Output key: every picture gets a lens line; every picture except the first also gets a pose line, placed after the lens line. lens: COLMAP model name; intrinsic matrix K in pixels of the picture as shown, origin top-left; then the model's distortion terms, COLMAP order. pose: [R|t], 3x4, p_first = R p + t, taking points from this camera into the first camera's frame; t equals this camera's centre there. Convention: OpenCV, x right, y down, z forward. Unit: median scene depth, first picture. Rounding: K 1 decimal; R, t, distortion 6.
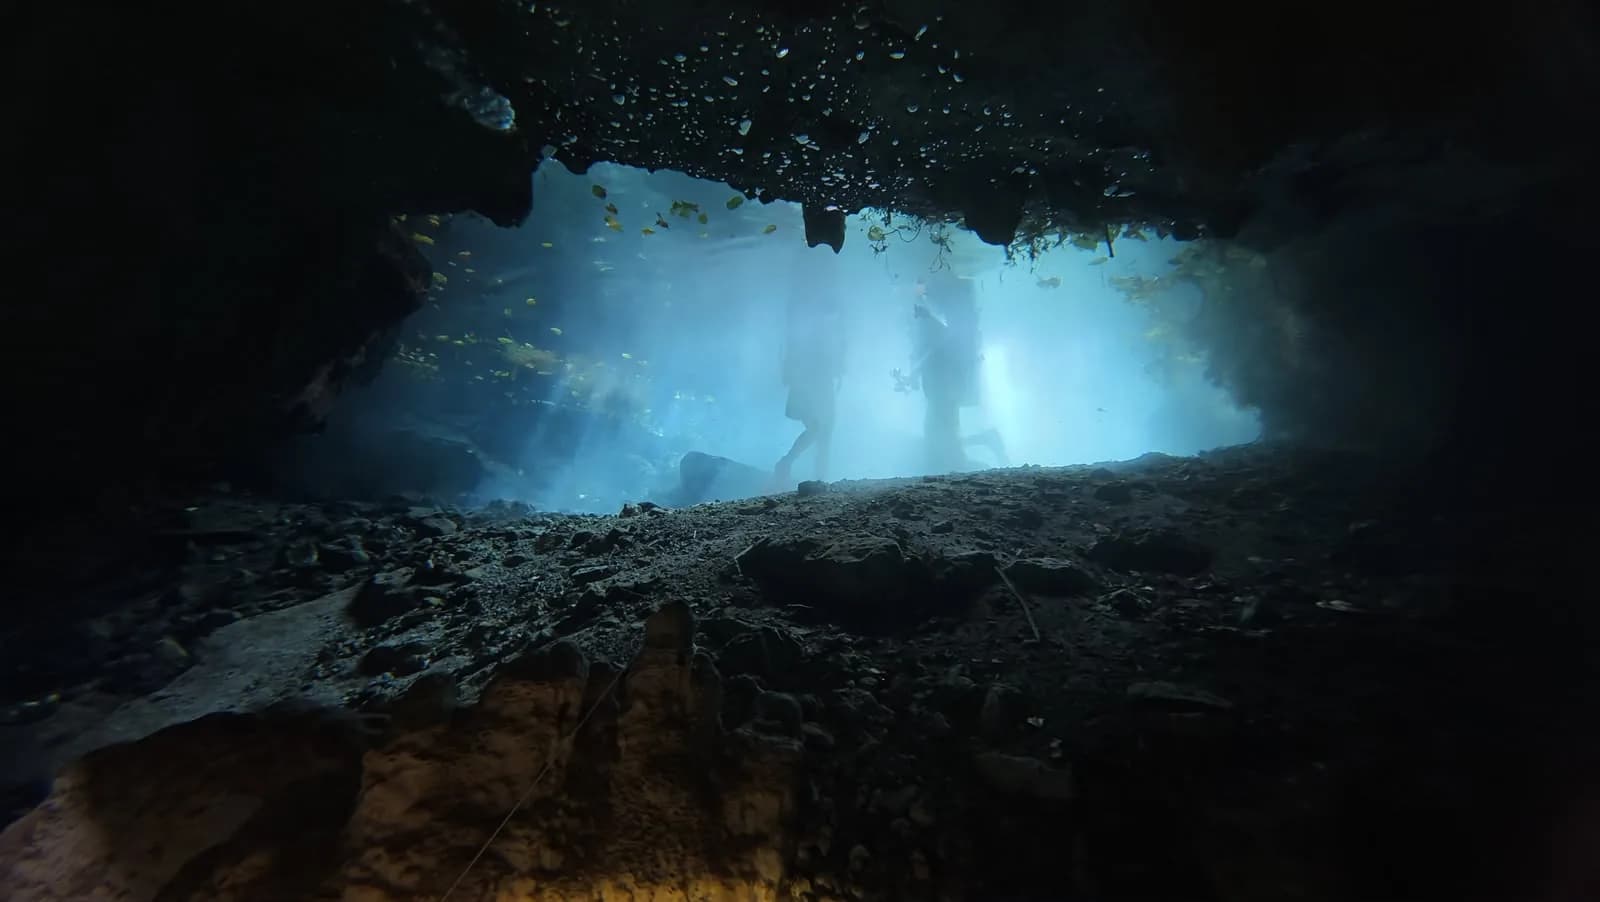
lens RADIAL K [[738.3, 0, 800.8], [0, 738.3, 446.9], [0, 0, 1]] dist [0.211746, -0.020646]
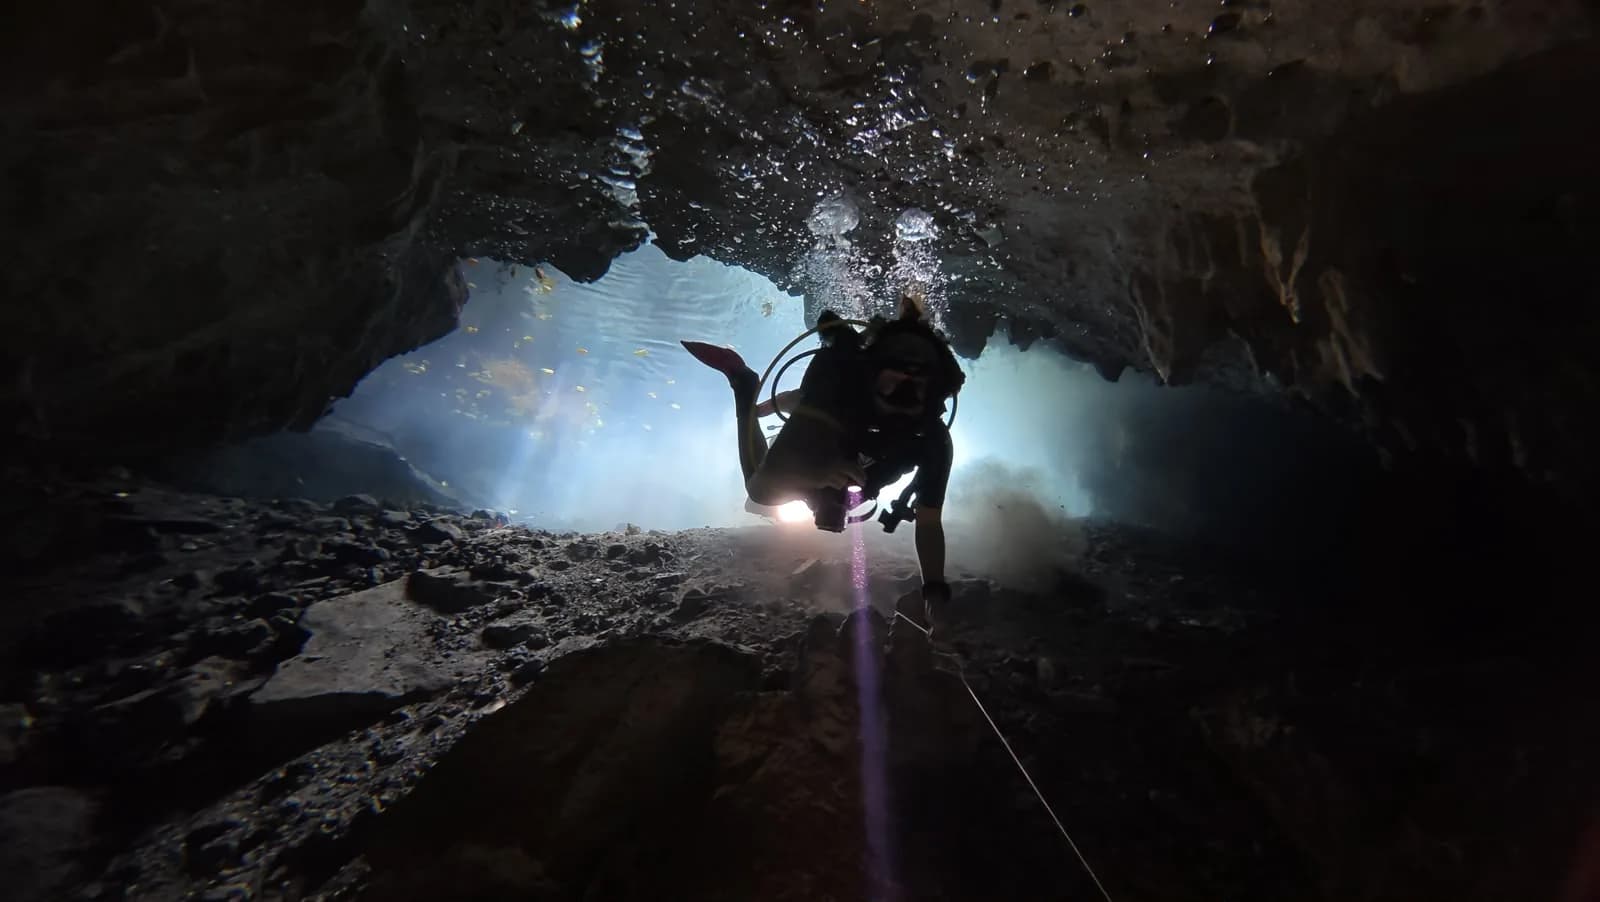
lens RADIAL K [[738.3, 0, 800.8], [0, 738.3, 446.9], [0, 0, 1]] dist [0.211746, -0.020646]
pose [[0.961397, 0.108720, 0.252776, -0.323507], [-0.096271, 0.993475, -0.061144, 0.004993], [-0.257775, 0.034449, 0.965591, -0.211665]]
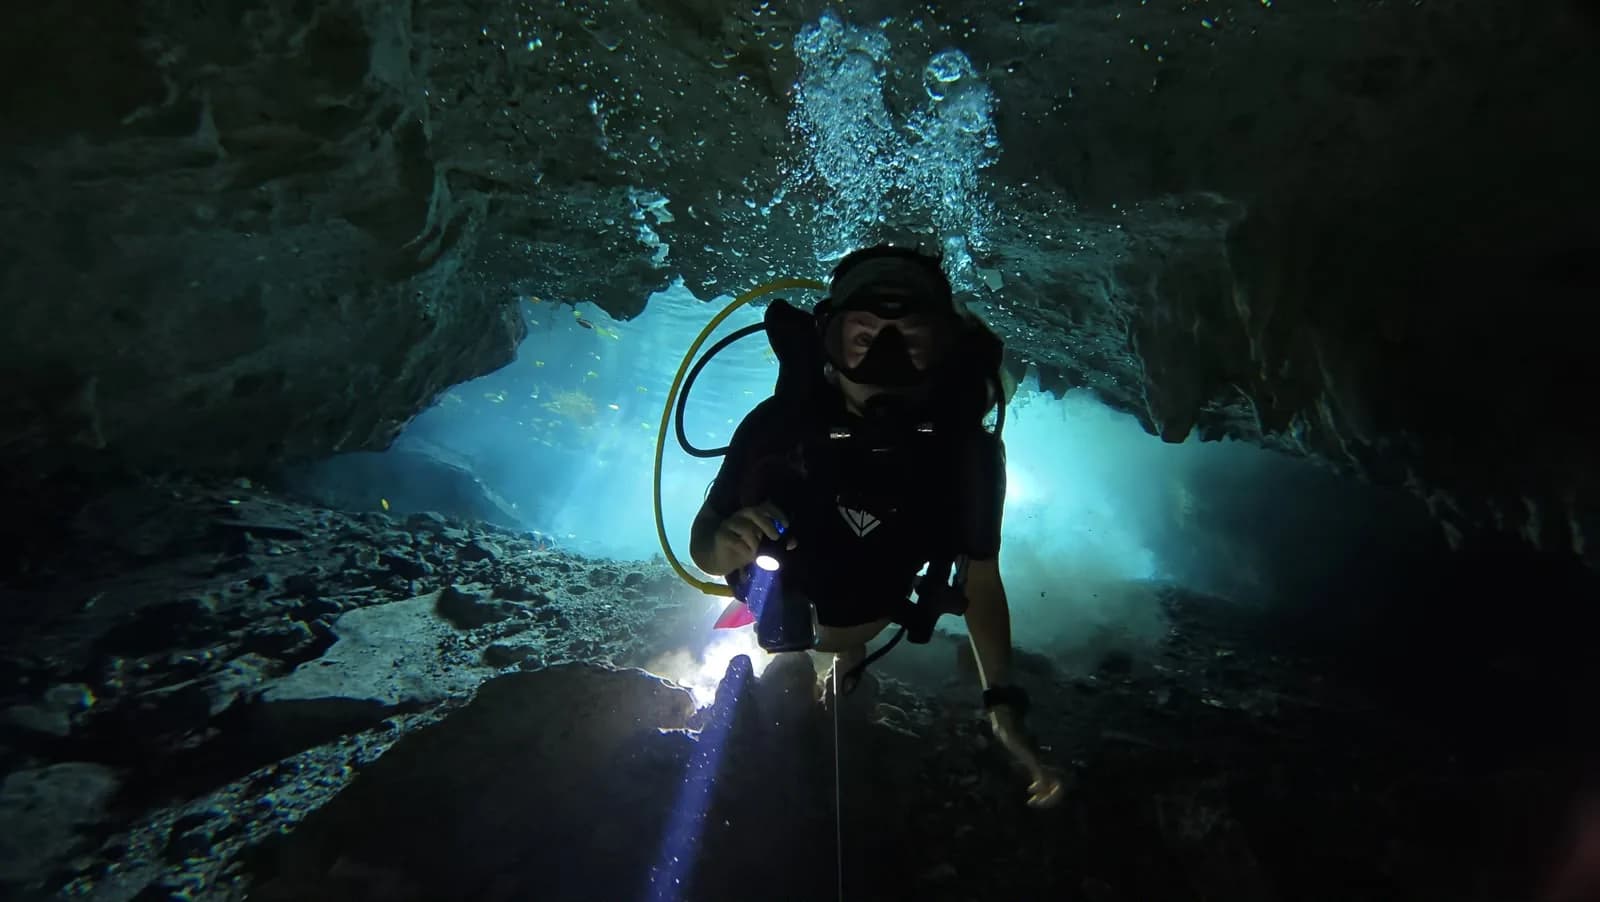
lens RADIAL K [[738.3, 0, 800.8], [0, 738.3, 446.9], [0, 0, 1]] dist [0.211746, -0.020646]
pose [[0.979391, 0.164163, 0.117662, -0.201976], [-0.153155, 0.983407, -0.097231, -0.009149], [-0.131671, 0.077206, 0.988282, -0.237771]]
